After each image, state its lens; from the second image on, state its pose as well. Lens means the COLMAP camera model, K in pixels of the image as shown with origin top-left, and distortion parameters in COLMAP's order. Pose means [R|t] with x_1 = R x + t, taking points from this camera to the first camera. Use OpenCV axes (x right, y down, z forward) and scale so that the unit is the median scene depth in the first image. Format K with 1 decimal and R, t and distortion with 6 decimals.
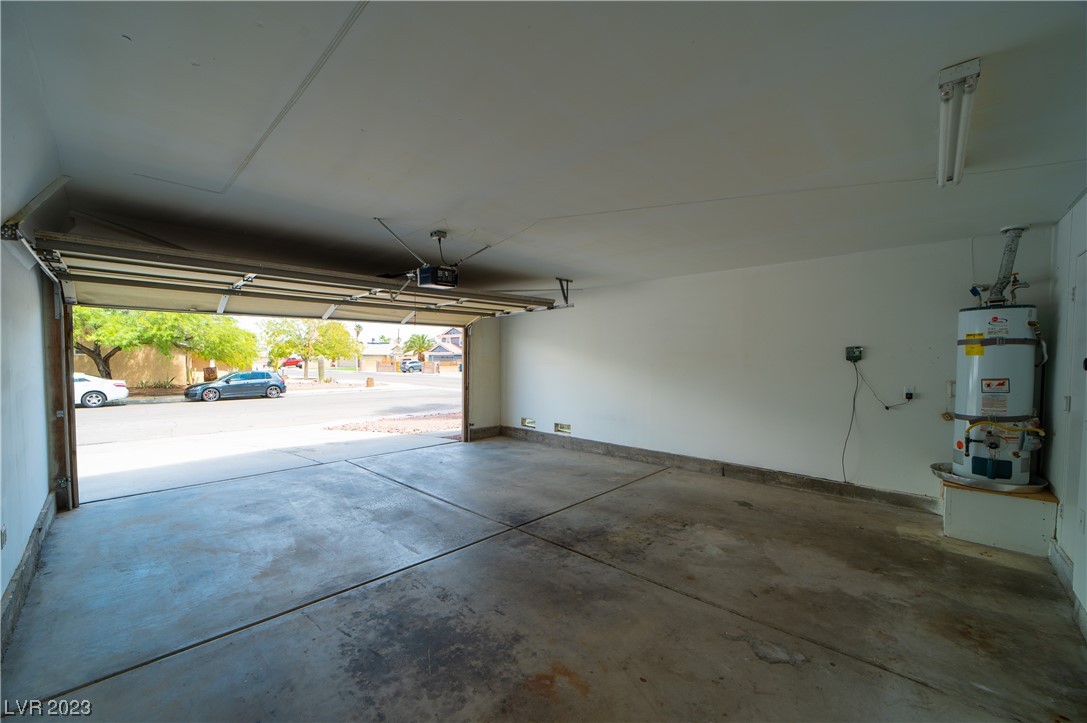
lens RADIAL K [[421.5, 0, 548.5], [0, 421.5, 366.6], [0, 0, 1]] dist [-0.028214, 0.007368]
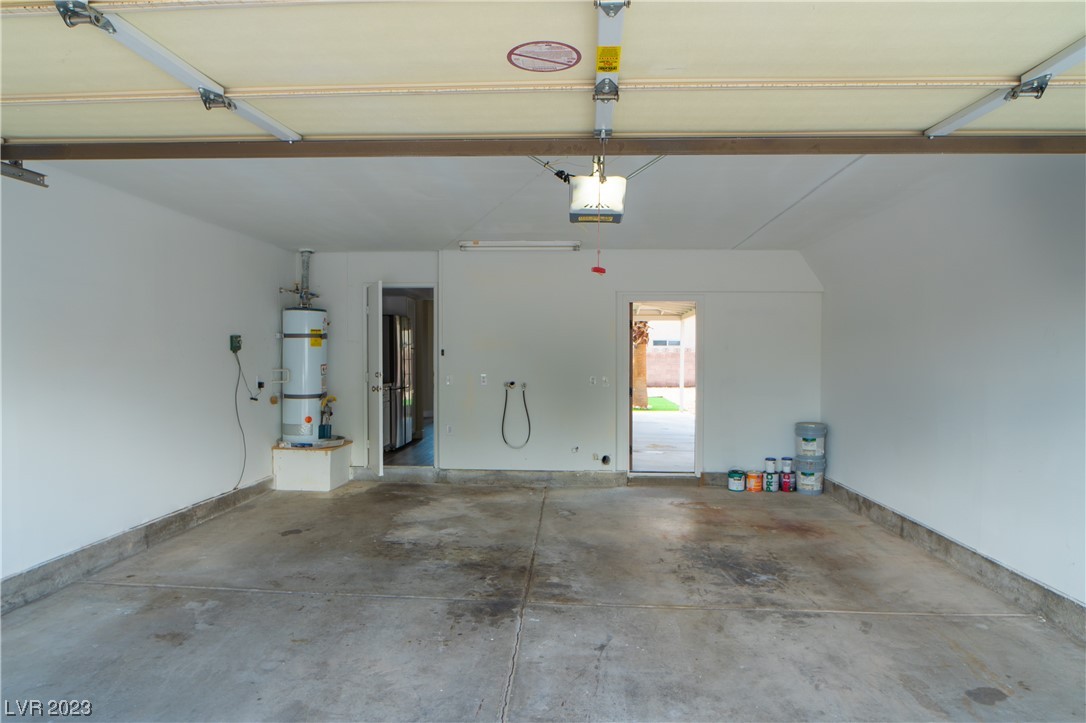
lens RADIAL K [[643.1, 0, 539.7], [0, 643.1, 374.0], [0, 0, 1]] dist [-0.021972, 0.002282]
pose [[-0.629191, -0.027427, 0.776766, -0.918571], [0.010187, 0.999000, 0.043526, -0.022150], [-0.777184, 0.035300, -0.628283, 1.683197]]
